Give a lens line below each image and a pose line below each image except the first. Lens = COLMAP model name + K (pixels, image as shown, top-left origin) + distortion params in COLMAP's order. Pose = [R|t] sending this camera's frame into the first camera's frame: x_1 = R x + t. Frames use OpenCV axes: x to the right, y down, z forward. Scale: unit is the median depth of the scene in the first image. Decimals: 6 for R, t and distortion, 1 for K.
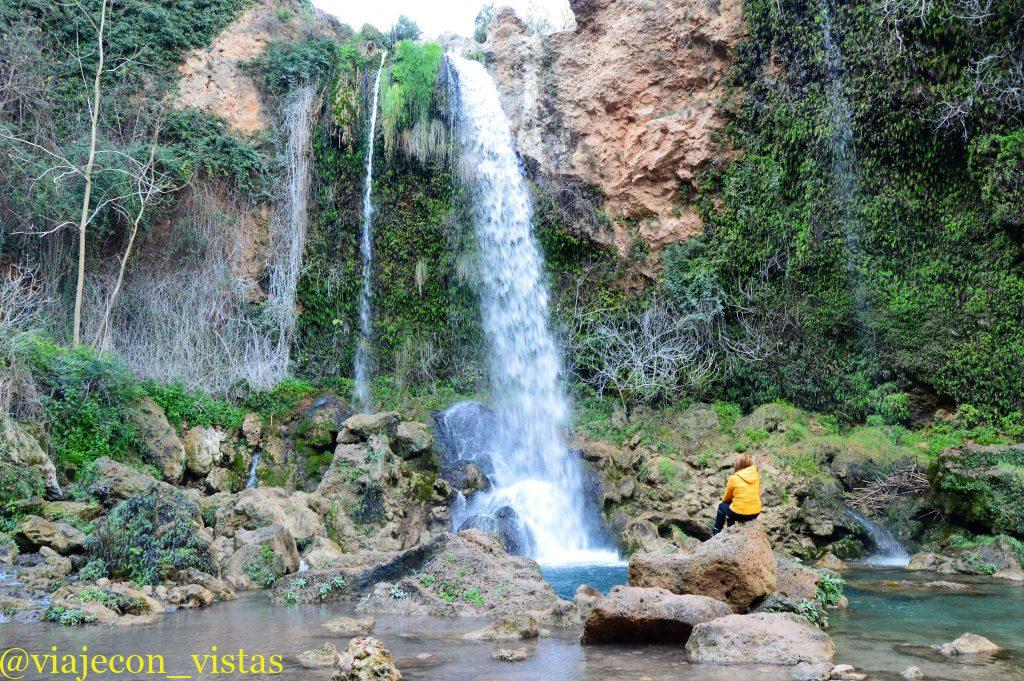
lens RADIAL K [[809.6, 0, 512.0], [0, 809.6, 340.5], [0, 0, 1]] dist [-0.011144, 0.006740]
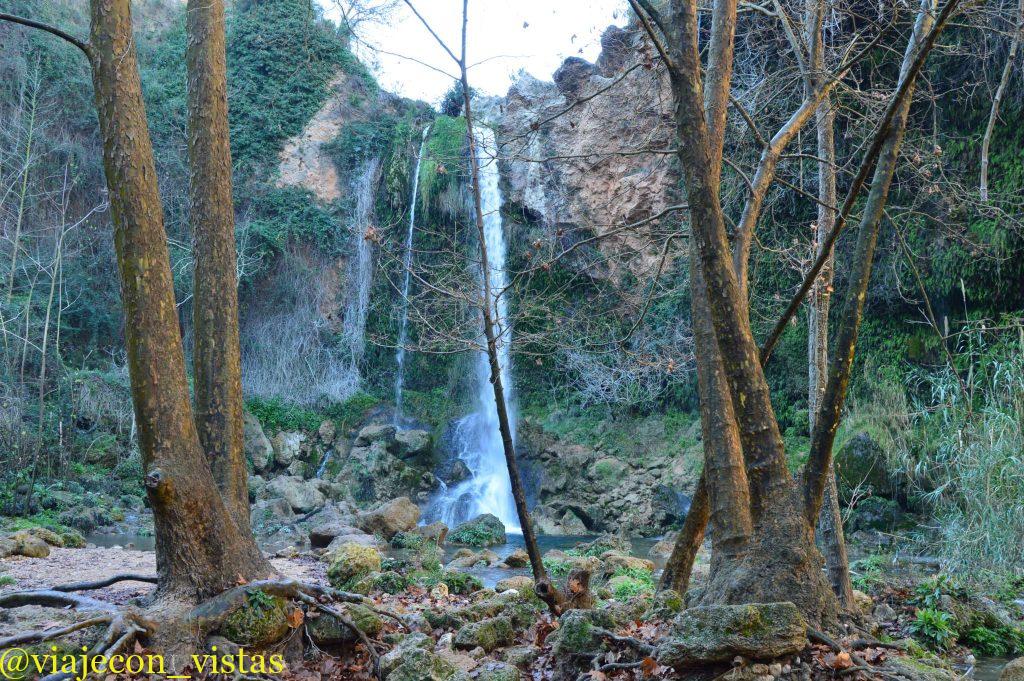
lens RADIAL K [[1008.9, 0, 512.0], [0, 1008.9, 340.5], [0, 0, 1]] dist [-0.006035, -0.009081]
pose [[0.951656, -0.015992, -0.306750, 0.520683], [0.030165, 0.998682, 0.041516, -0.109718], [0.305682, -0.048762, 0.950884, -0.531597]]
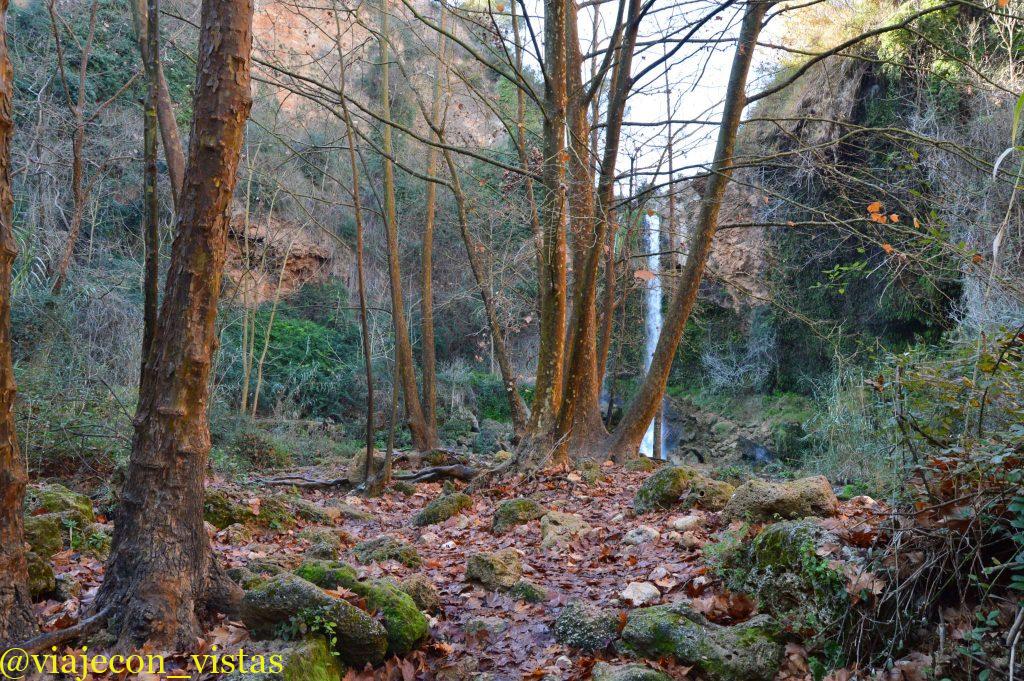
lens RADIAL K [[800.9, 0, 512.0], [0, 800.9, 340.5], [0, 0, 1]] dist [-0.007382, 0.000884]
pose [[0.803770, -0.036024, -0.593849, 0.952594], [0.073166, 0.996574, 0.038575, -0.177912], [0.590424, -0.074454, 0.803651, -0.931185]]
